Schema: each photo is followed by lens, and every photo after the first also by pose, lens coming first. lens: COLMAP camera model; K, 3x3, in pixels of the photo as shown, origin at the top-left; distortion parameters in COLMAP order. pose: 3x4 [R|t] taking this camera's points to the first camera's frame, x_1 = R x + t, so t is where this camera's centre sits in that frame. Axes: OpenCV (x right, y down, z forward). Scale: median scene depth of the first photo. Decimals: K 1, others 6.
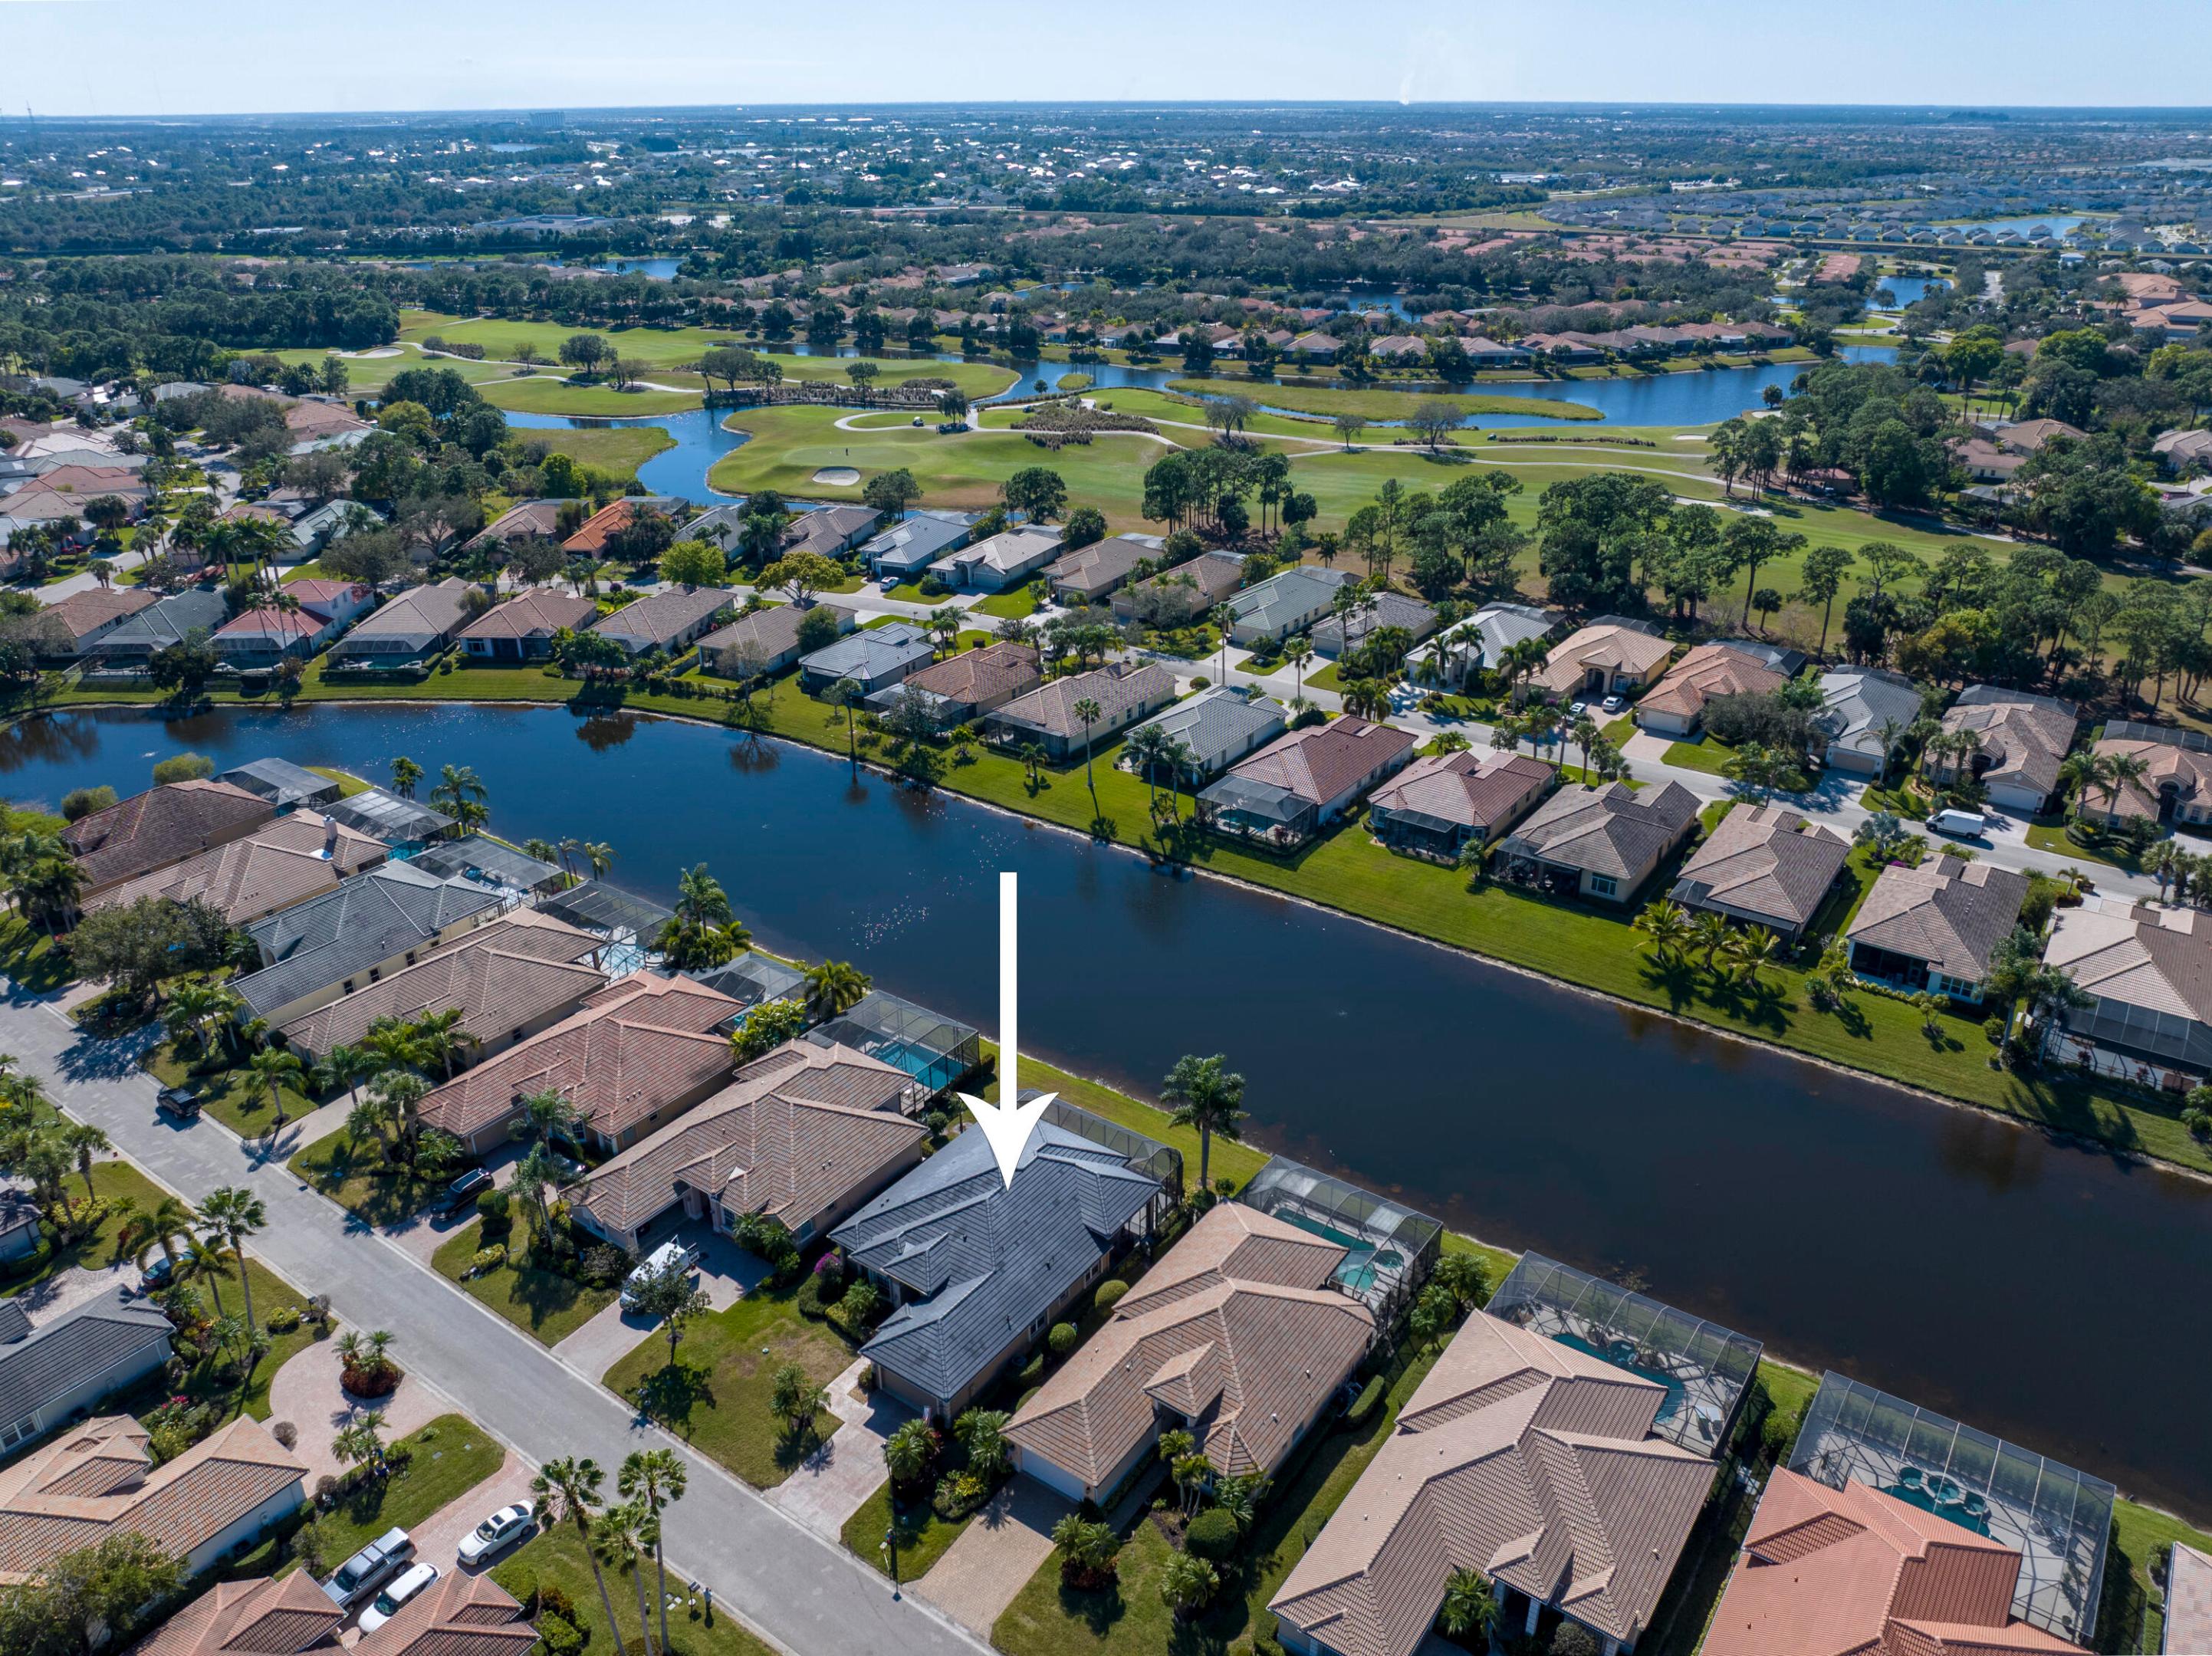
lens RADIAL K [[1561.5, 0, 1106.0], [0, 1561.5, 828.0], [0, 0, 1]] dist [-0.036917, -0.003439]
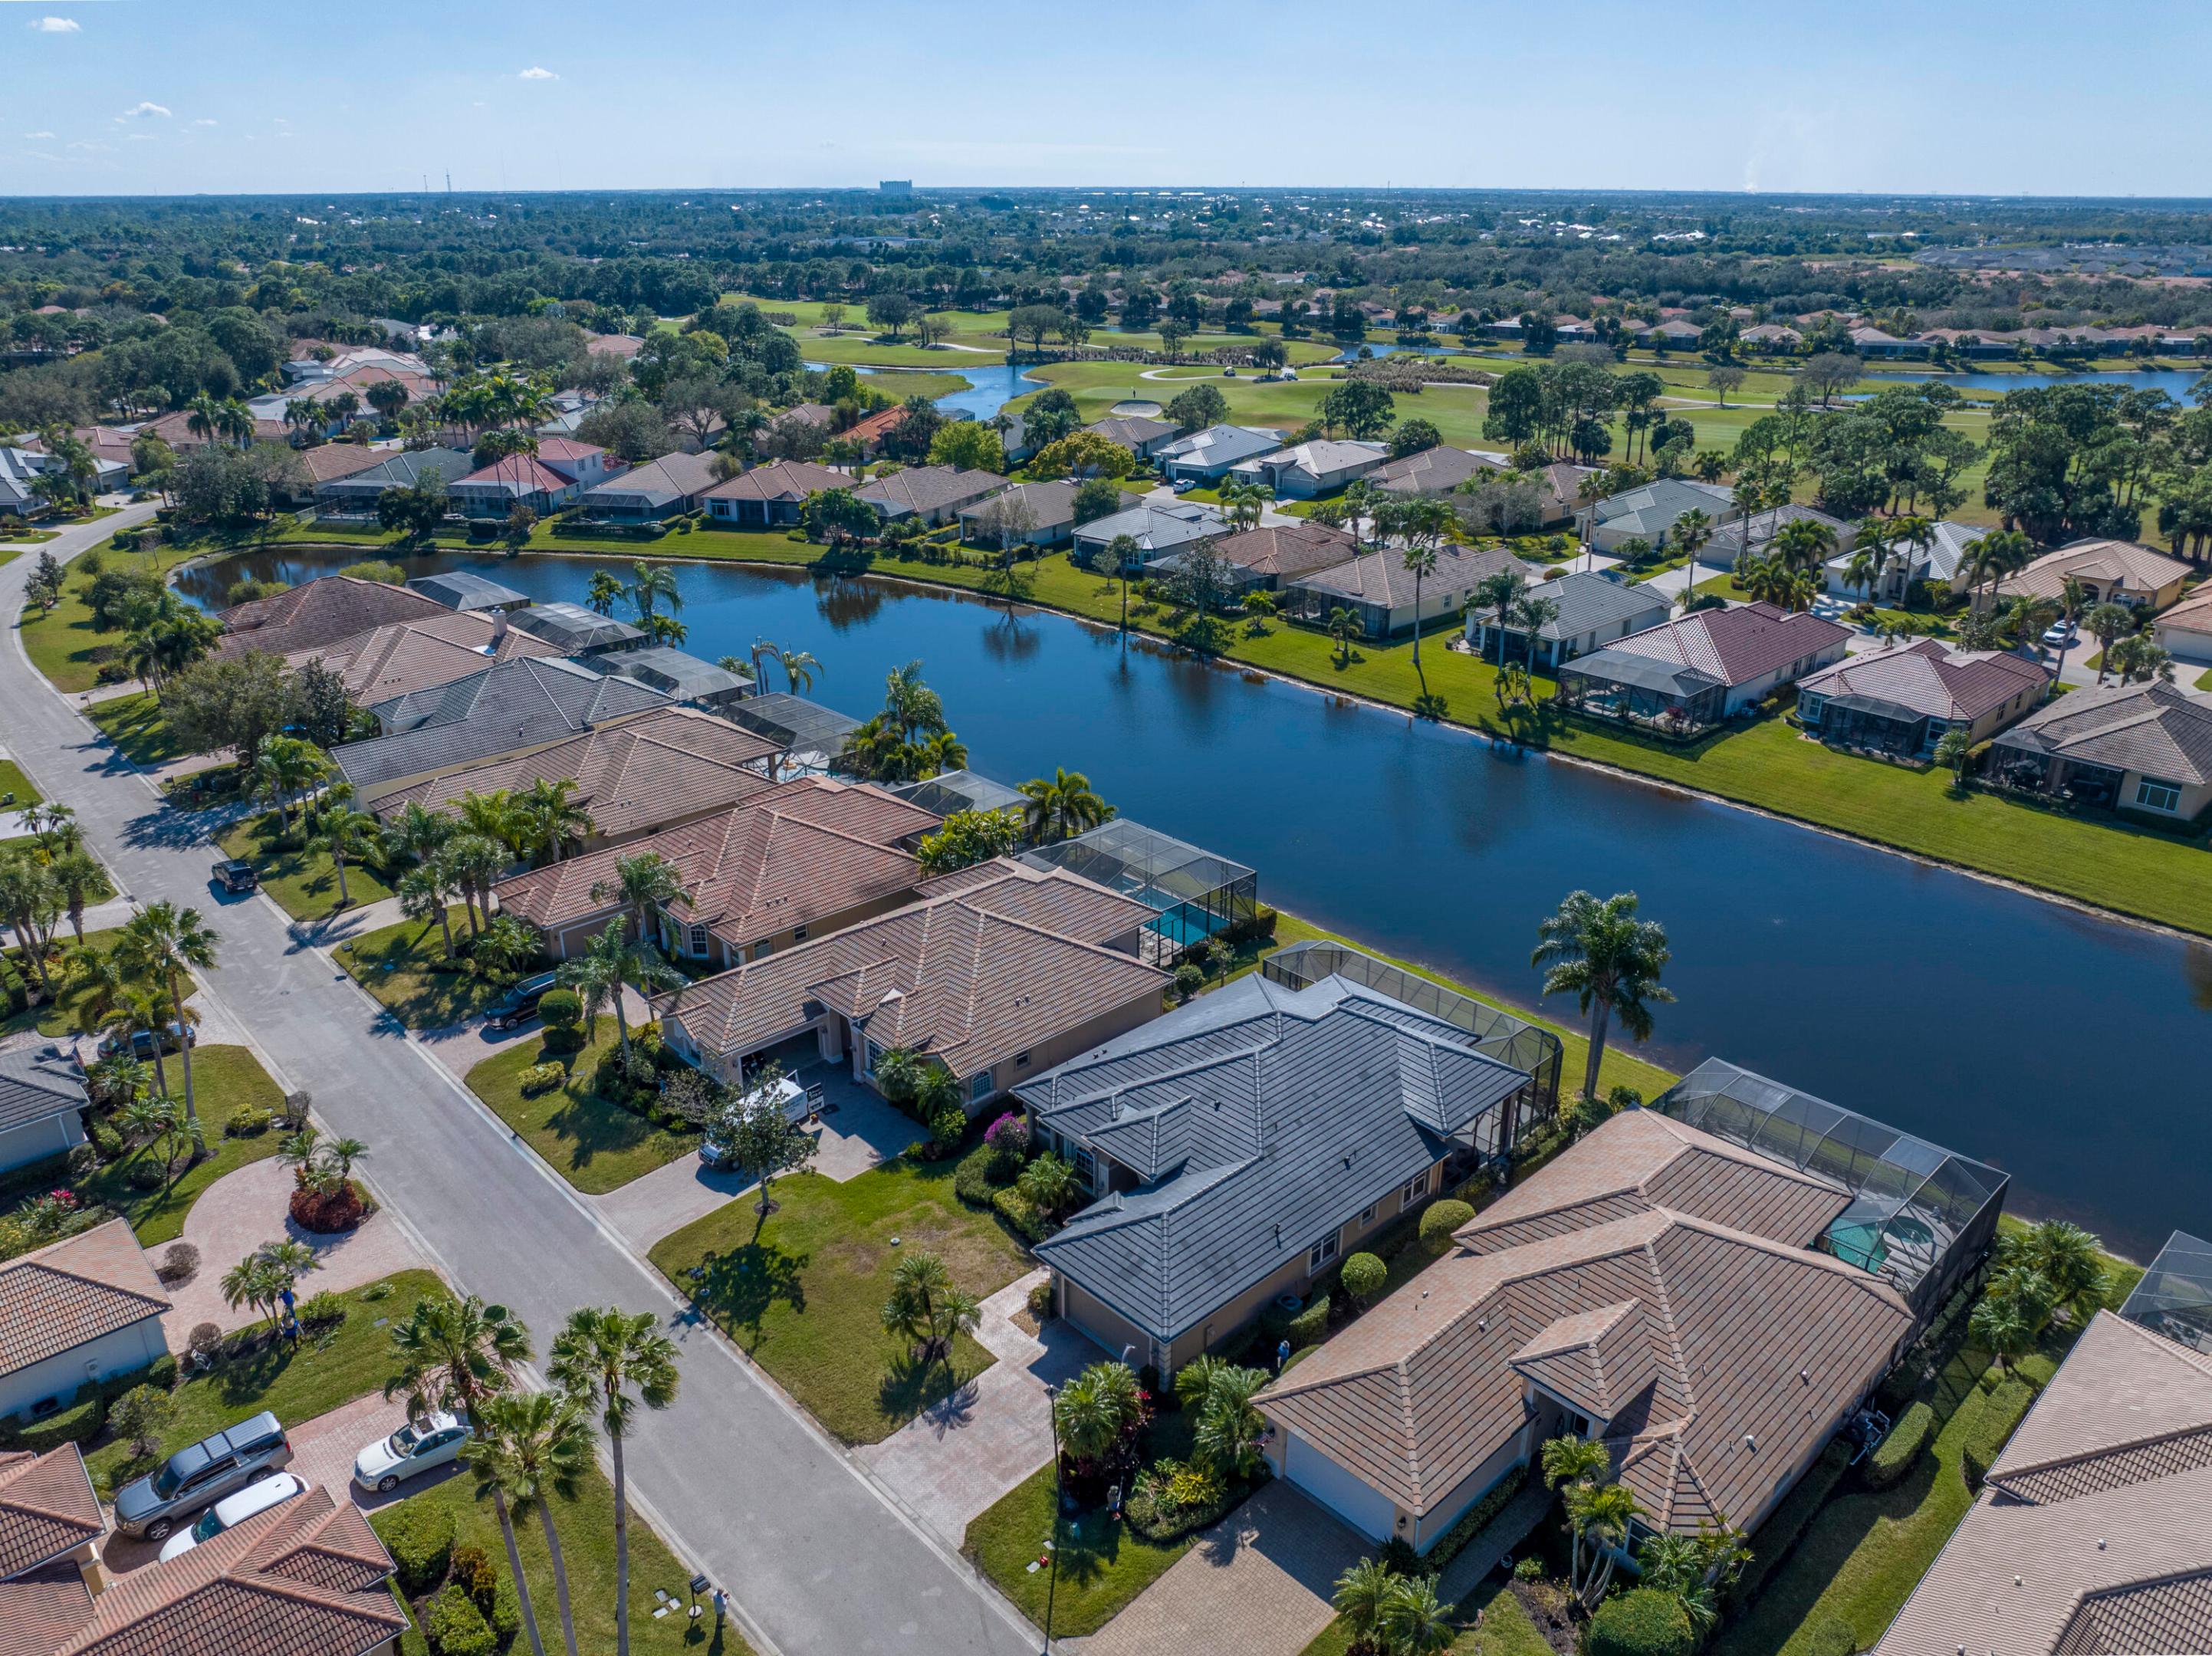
lens RADIAL K [[1561.5, 0, 1106.0], [0, 1561.5, 828.0], [0, 0, 1]] dist [-0.036917, -0.003439]
pose [[0.981069, 0.076949, -0.177714, -0.024738], [-0.085357, 0.995541, -0.040148, 0.142655], [0.173832, 0.054557, 0.983263, 0.287224]]
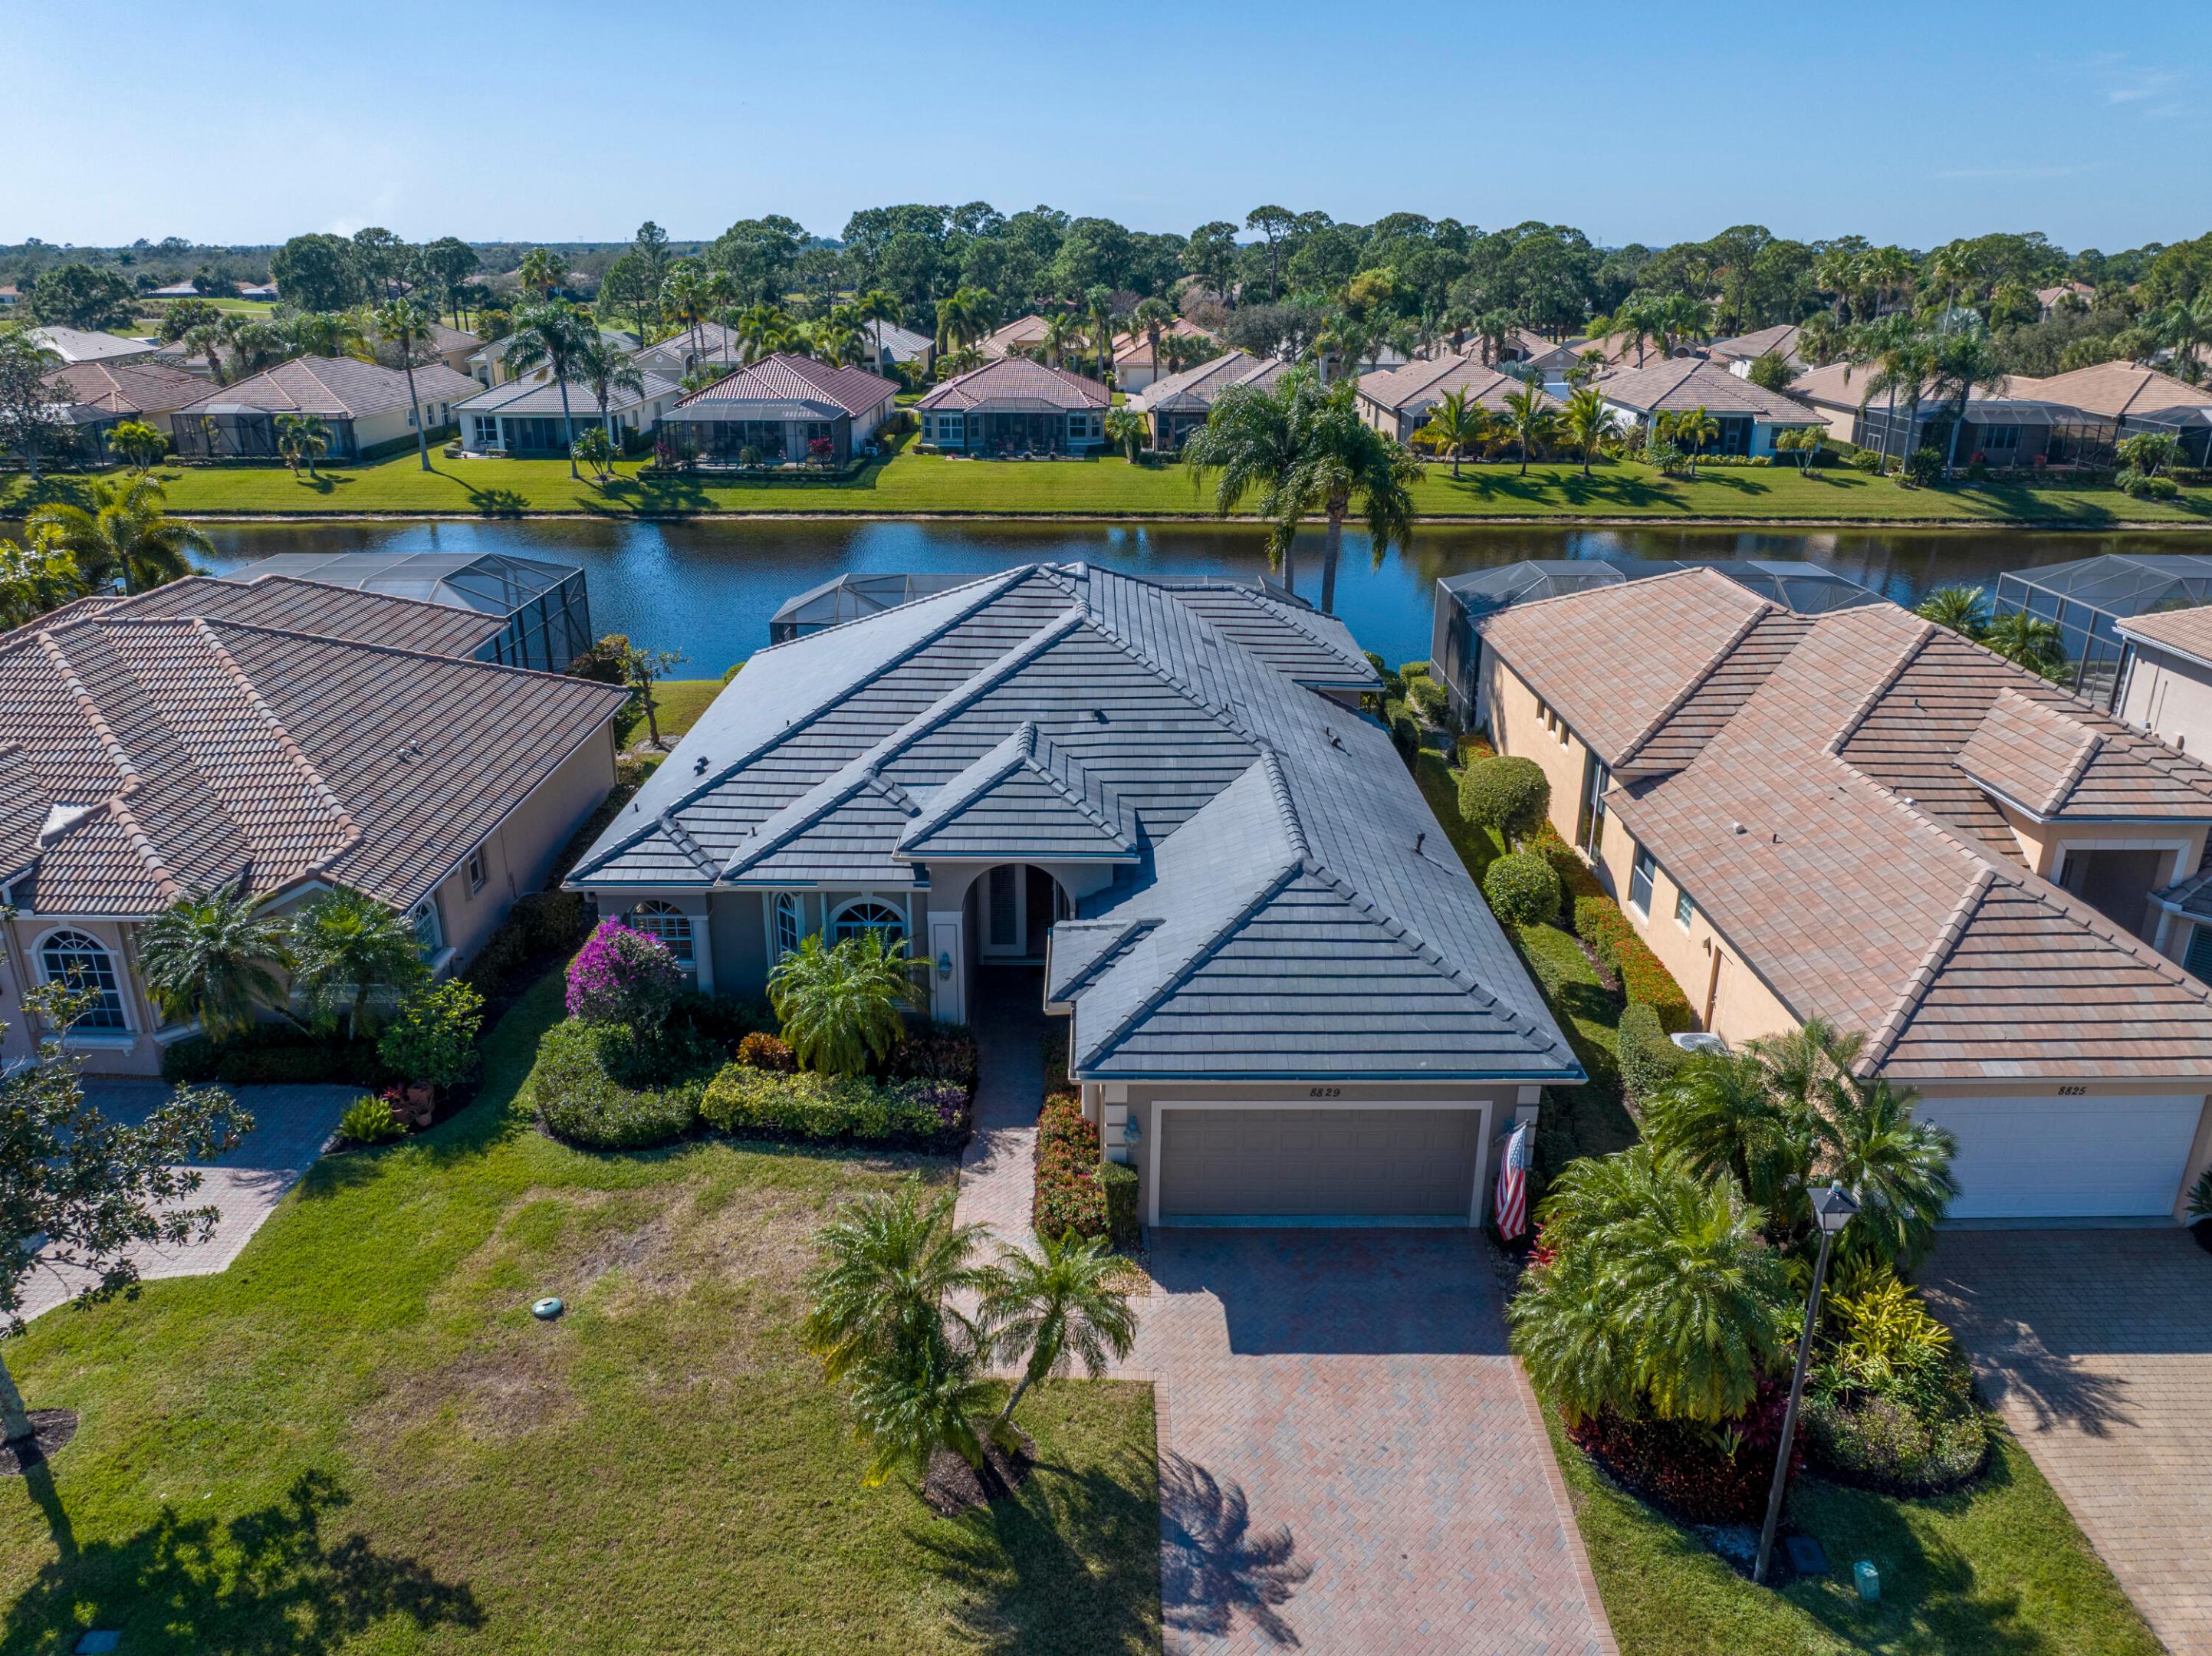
lens RADIAL K [[1561.4, 0, 1110.2], [0, 1561.4, 838.1], [0, 0, 1]] dist [-0.035700, 0.002243]
pose [[0.811056, -0.201671, 0.549106, -0.202037], [0.240085, 0.970750, 0.001912, 0.225726], [-0.533430, 0.130281, 0.835751, 0.594788]]
